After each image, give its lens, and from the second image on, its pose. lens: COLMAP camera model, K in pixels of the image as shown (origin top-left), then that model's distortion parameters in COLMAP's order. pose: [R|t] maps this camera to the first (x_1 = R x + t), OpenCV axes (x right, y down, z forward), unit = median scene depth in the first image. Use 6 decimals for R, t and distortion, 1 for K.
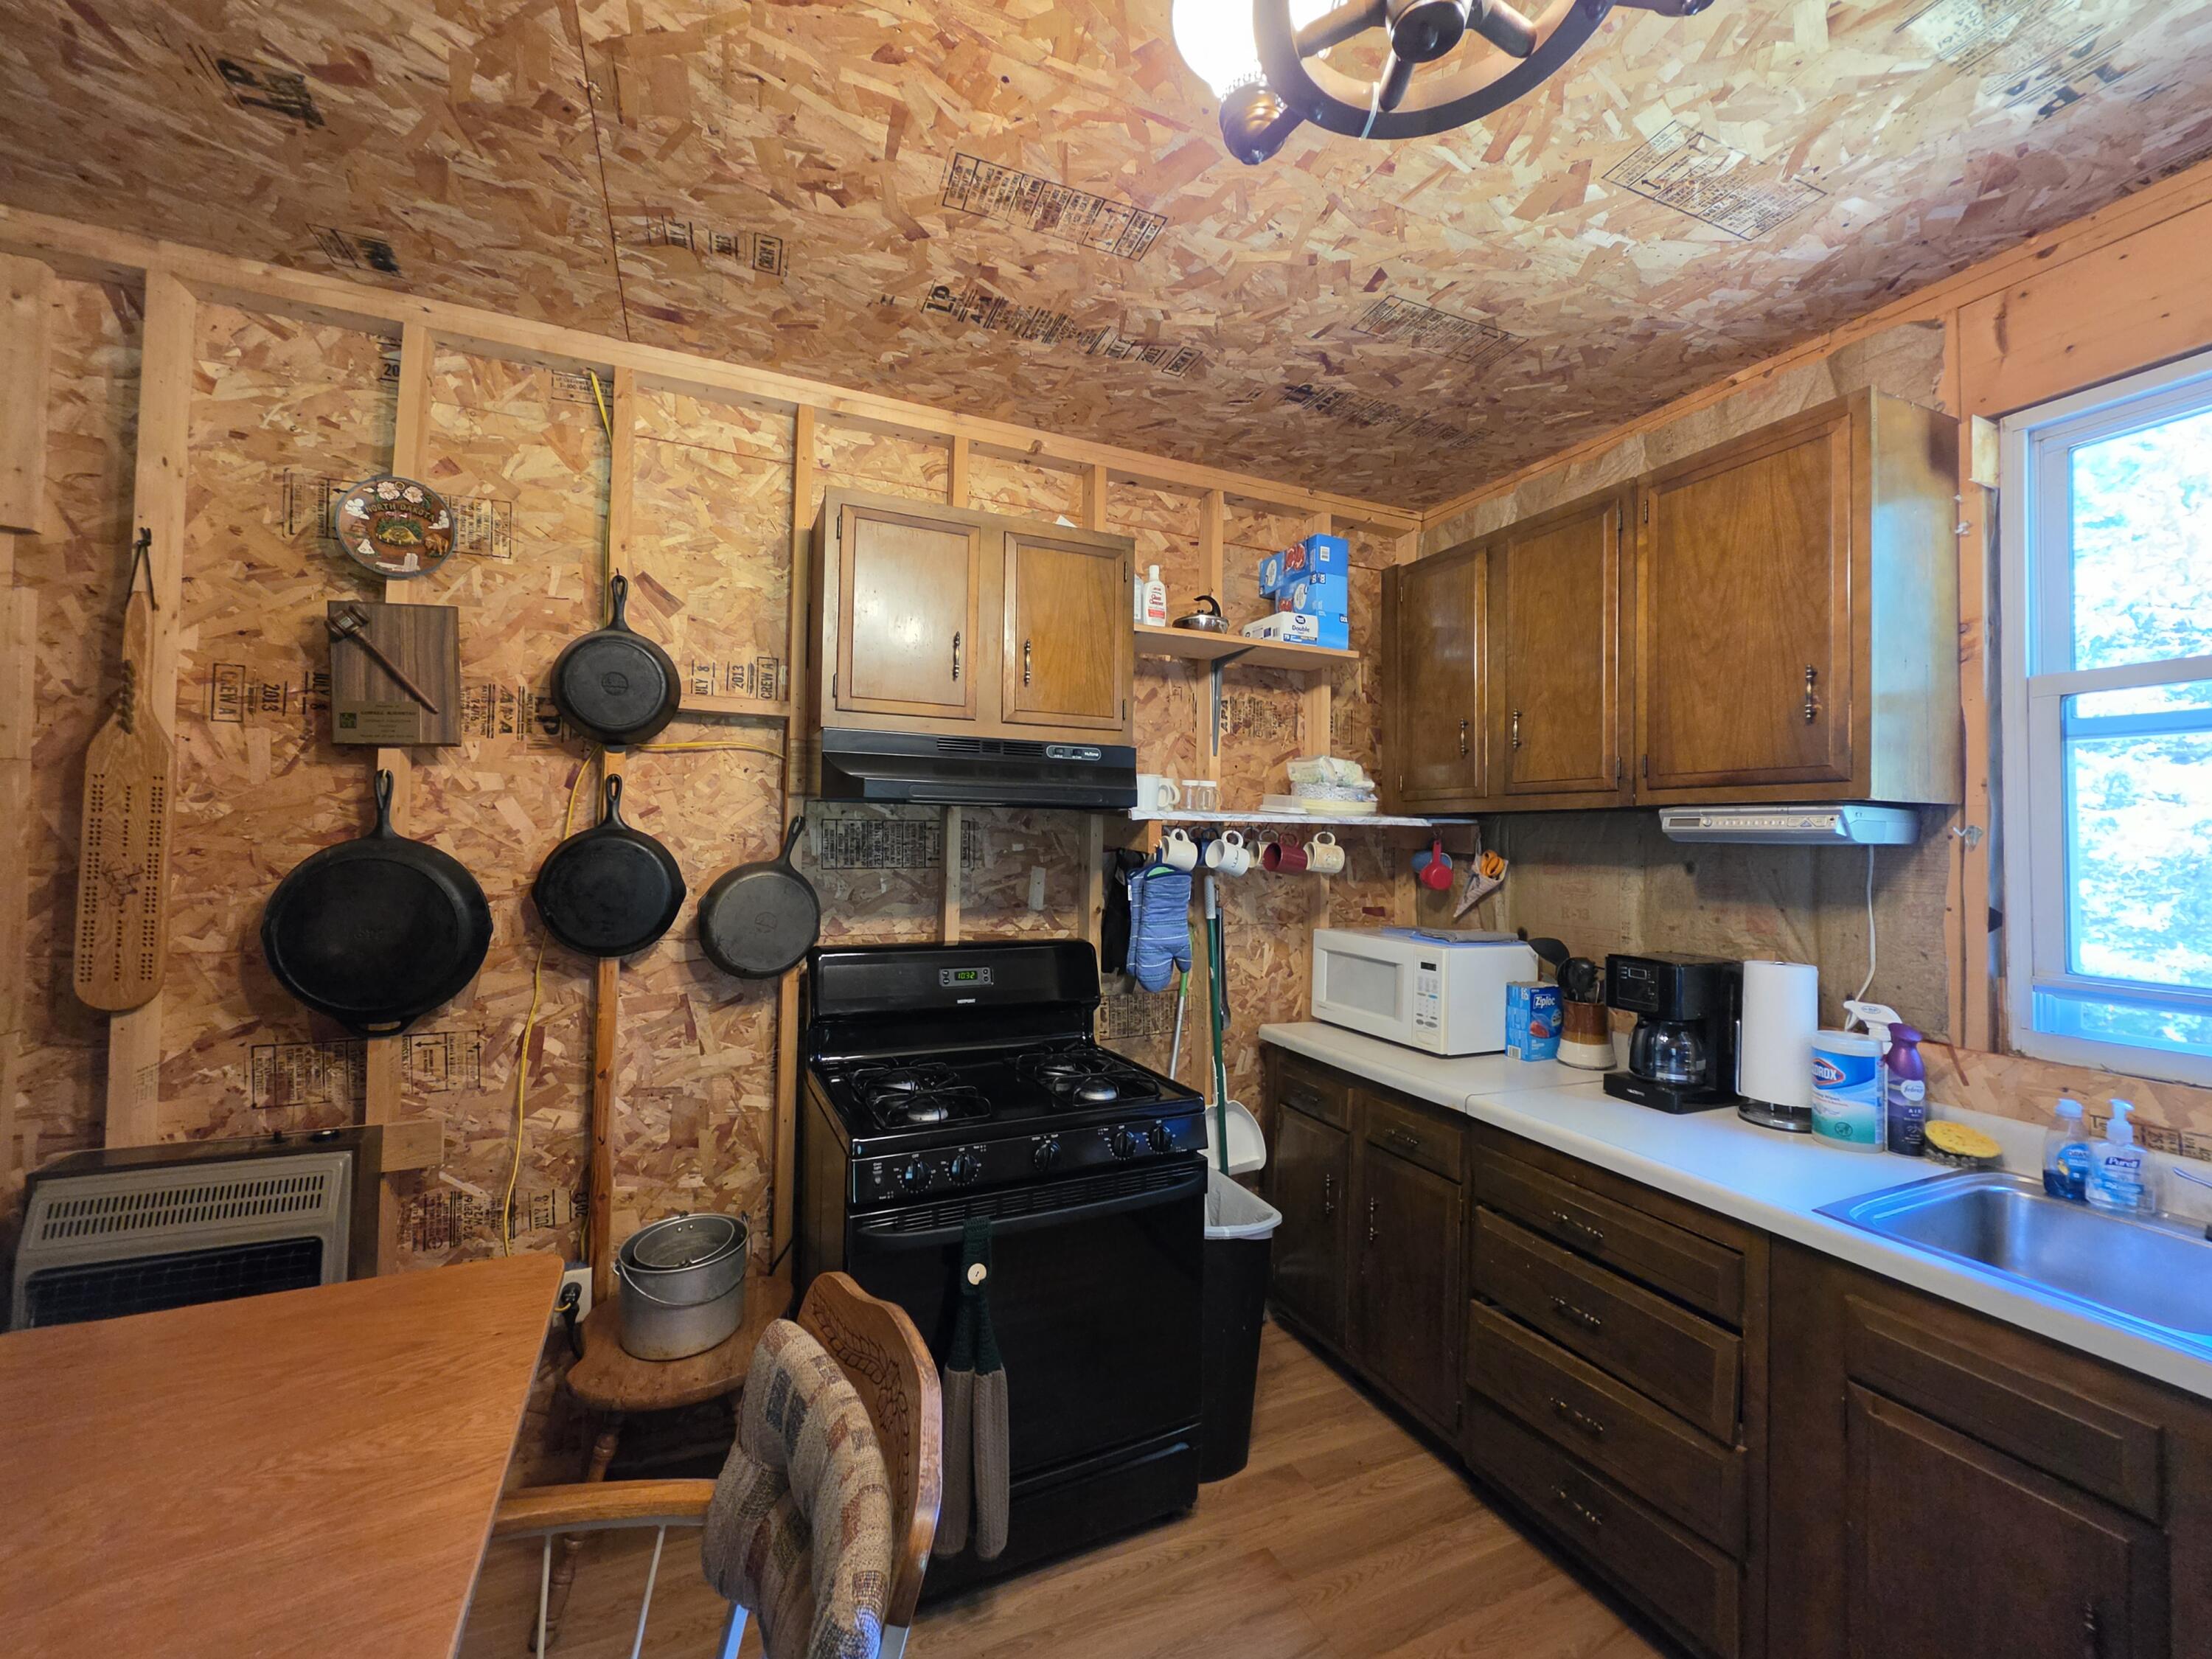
lens RADIAL K [[878.3, 0, 1094.0], [0, 878.3, 821.2], [0, 0, 1]] dist [-0.003463, 0.000505]
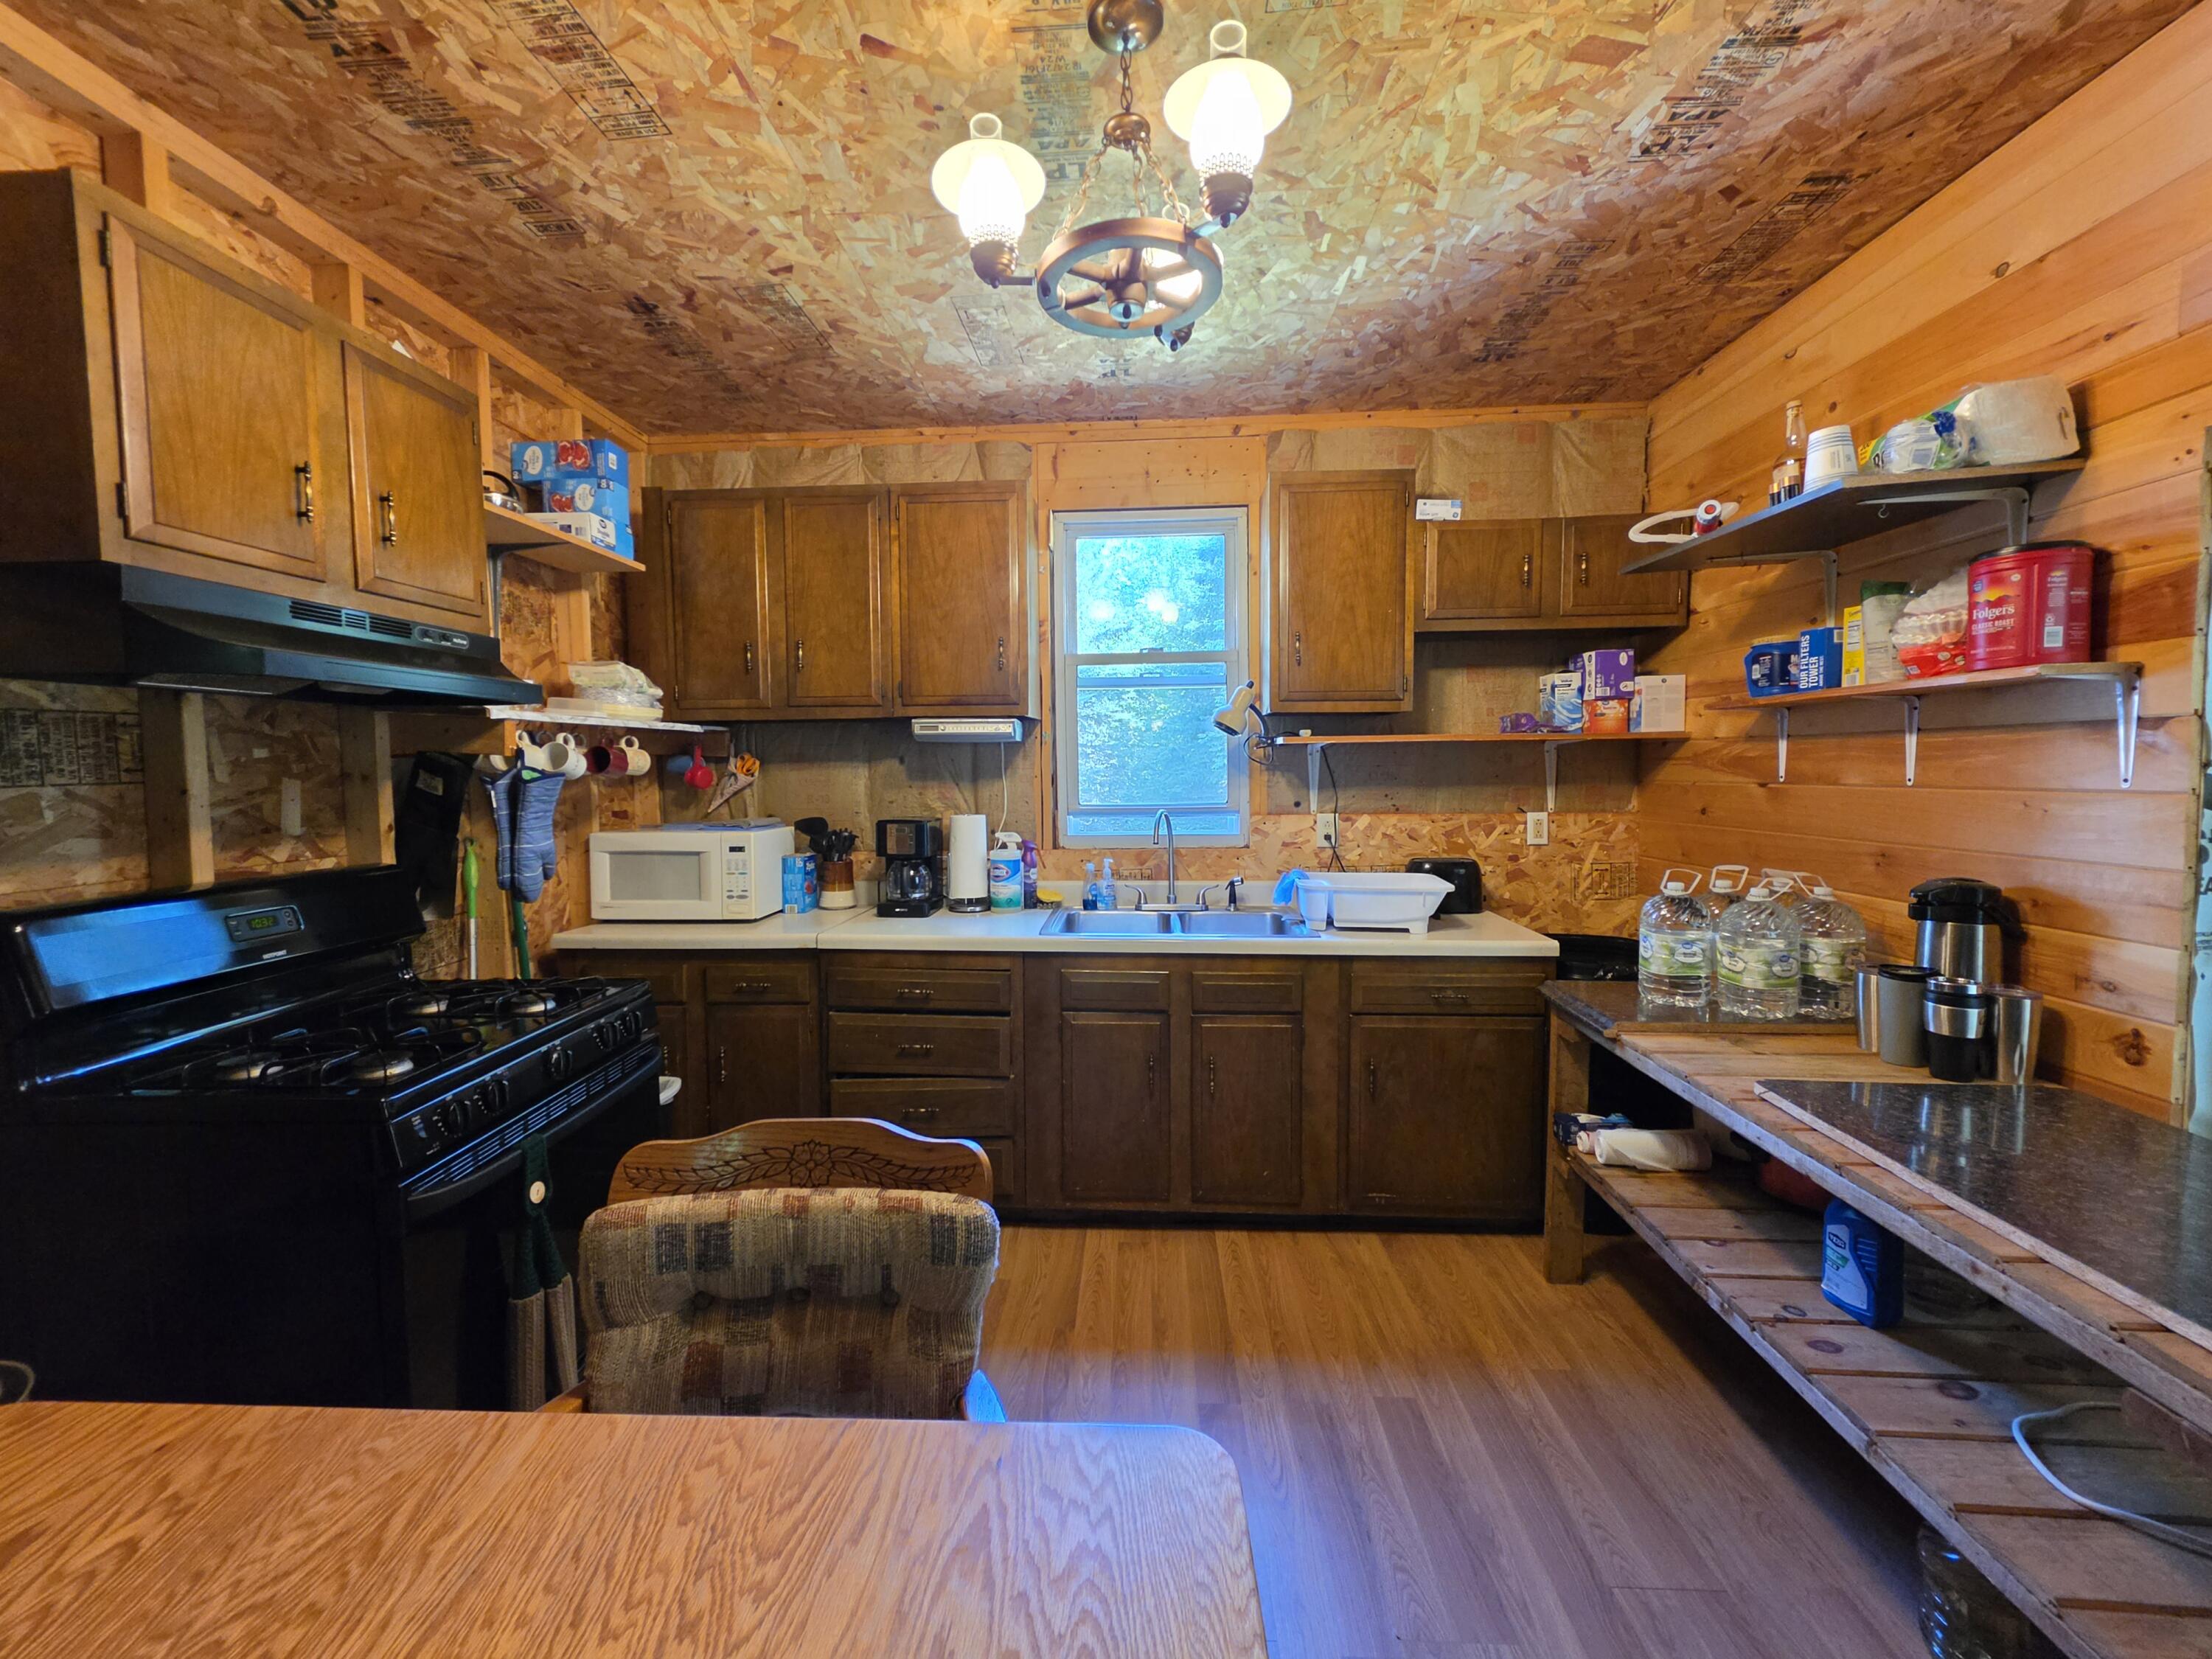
lens RADIAL K [[878.3, 0, 1079.4], [0, 878.3, 815.5], [0, 0, 1]] dist [-0.003463, 0.000505]
pose [[0.463343, -0.071906, 0.883257, -0.507138], [-0.001429, 0.996641, 0.081886, 0.024615], [-0.886178, -0.039203, 0.461684, 0.046003]]
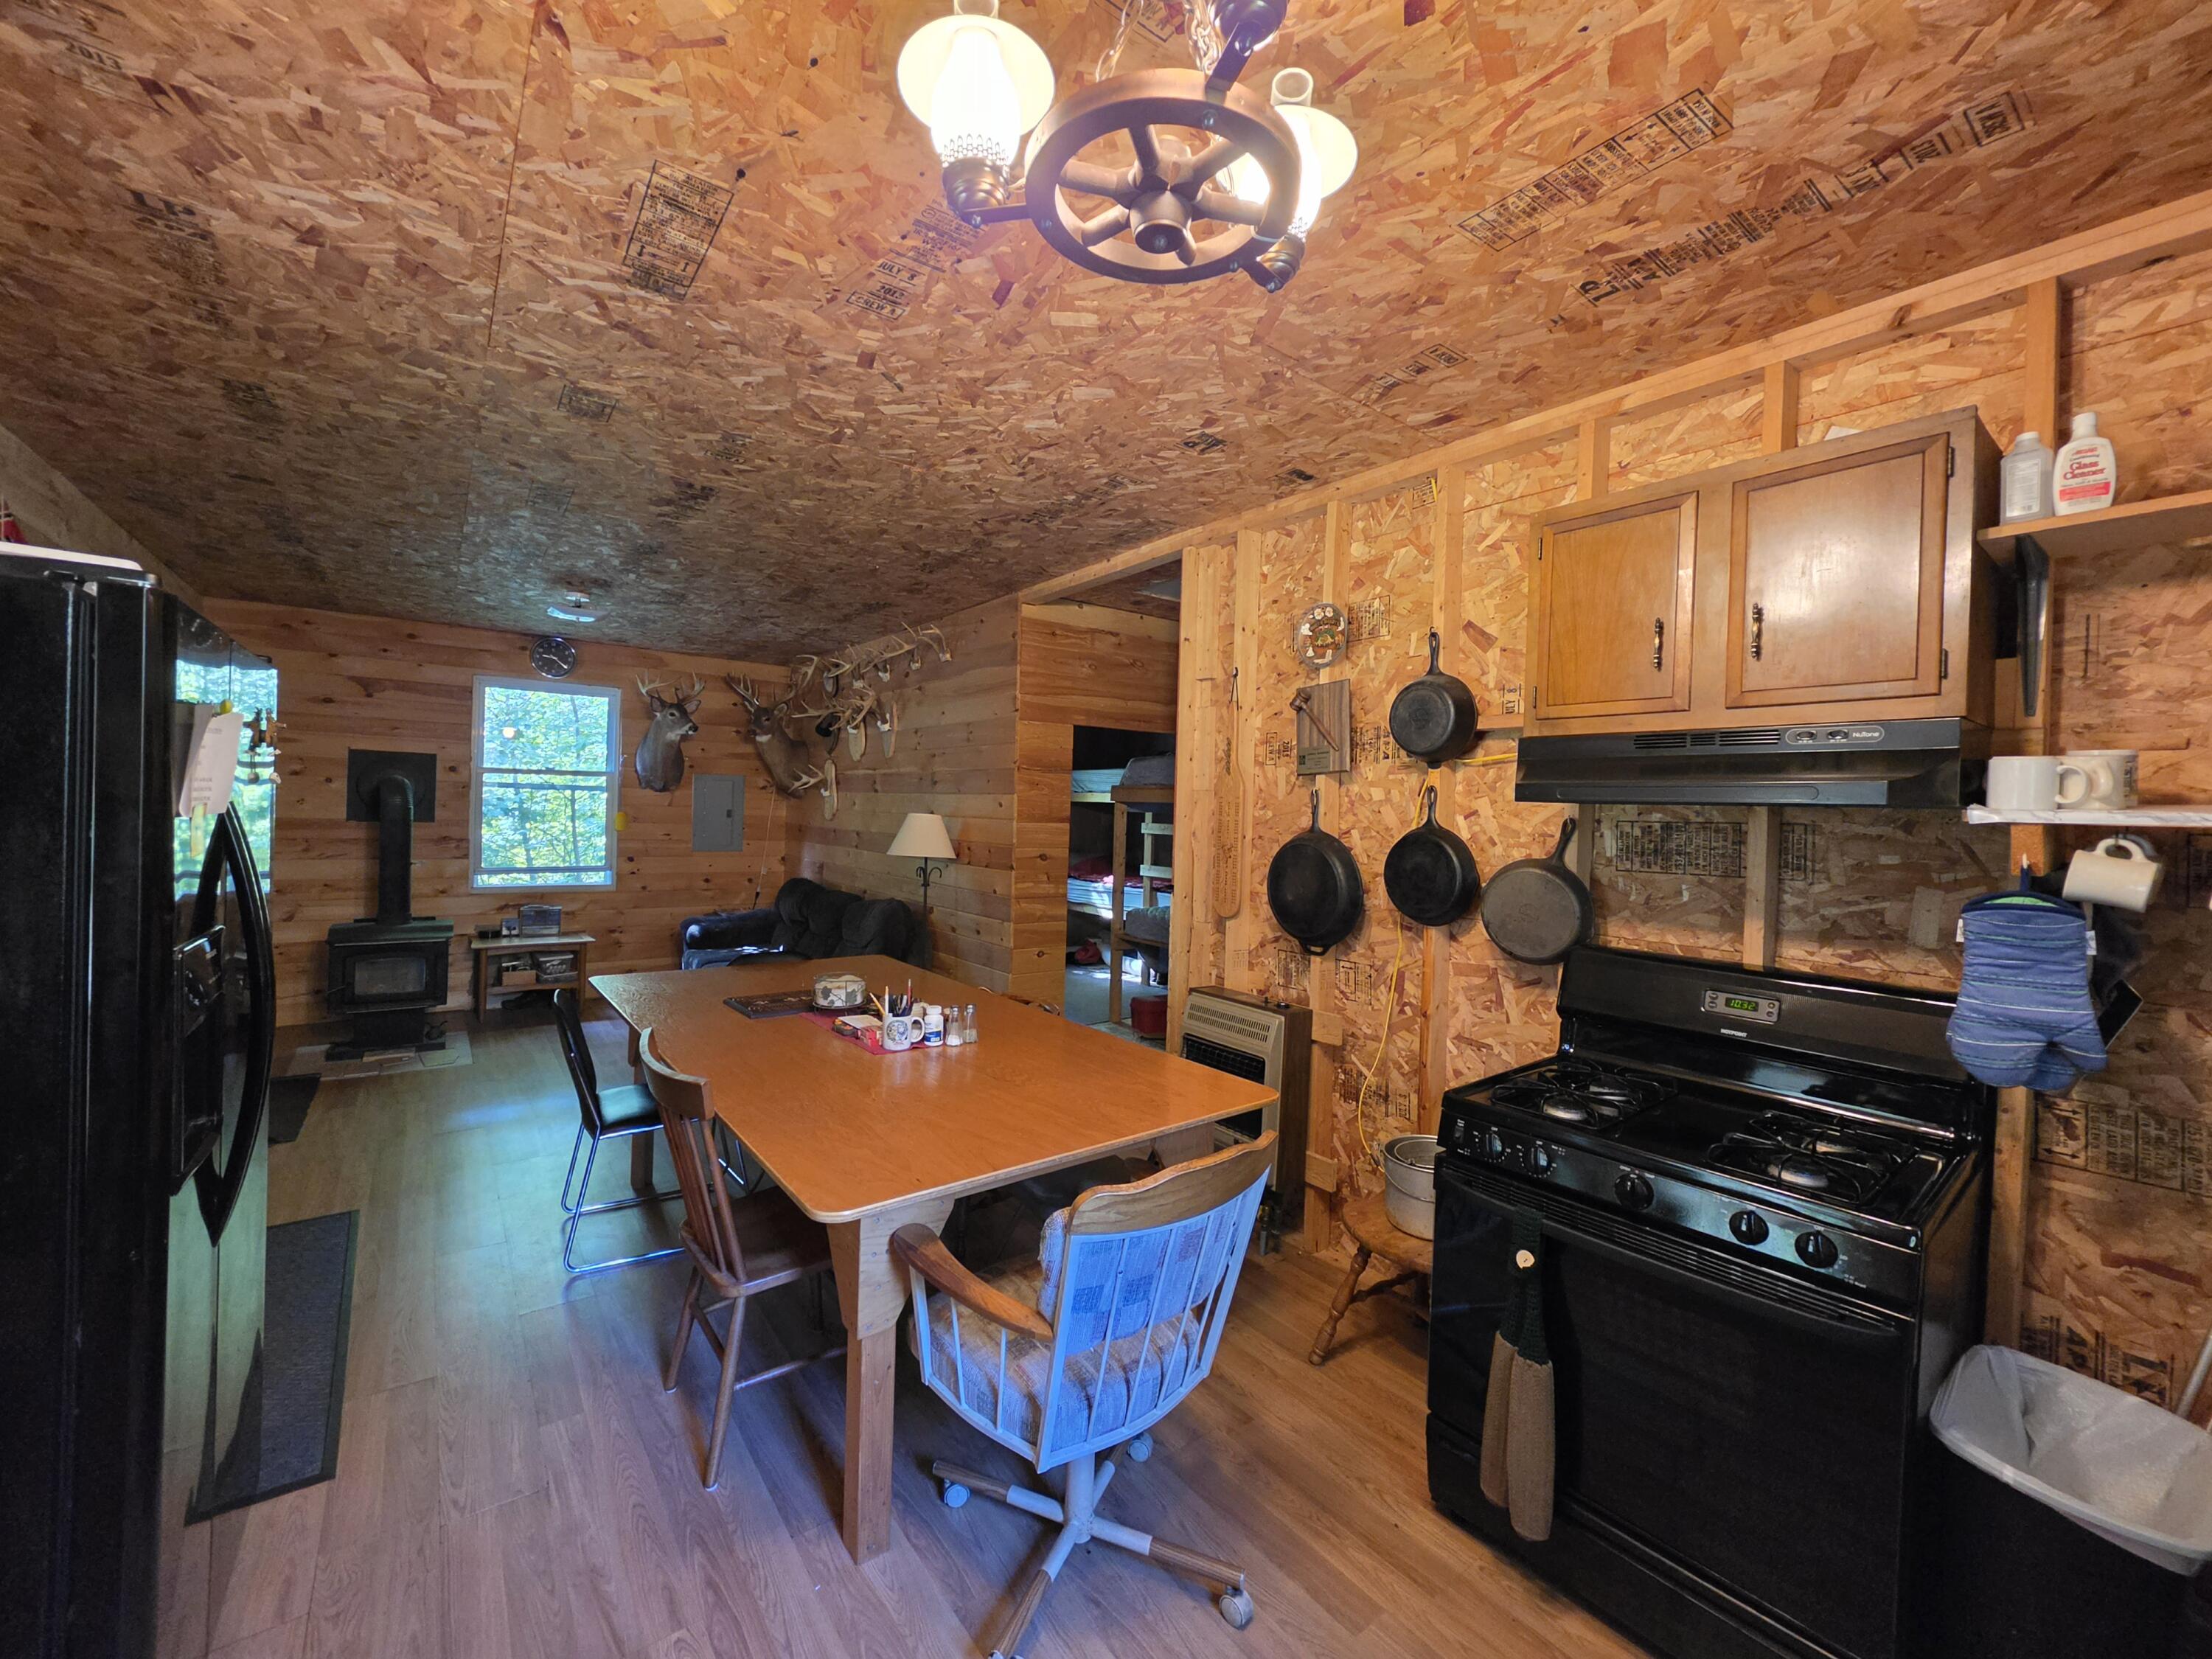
lens RADIAL K [[878.3, 0, 1096.1], [0, 878.3, 826.6], [0, 0, 1]] dist [-0.003463, 0.000505]
pose [[0.239702, 0.010579, -0.970789, 0.567161], [-0.002206, 0.999944, 0.010352, -0.005266], [0.970844, -0.000340, 0.239712, 0.195994]]
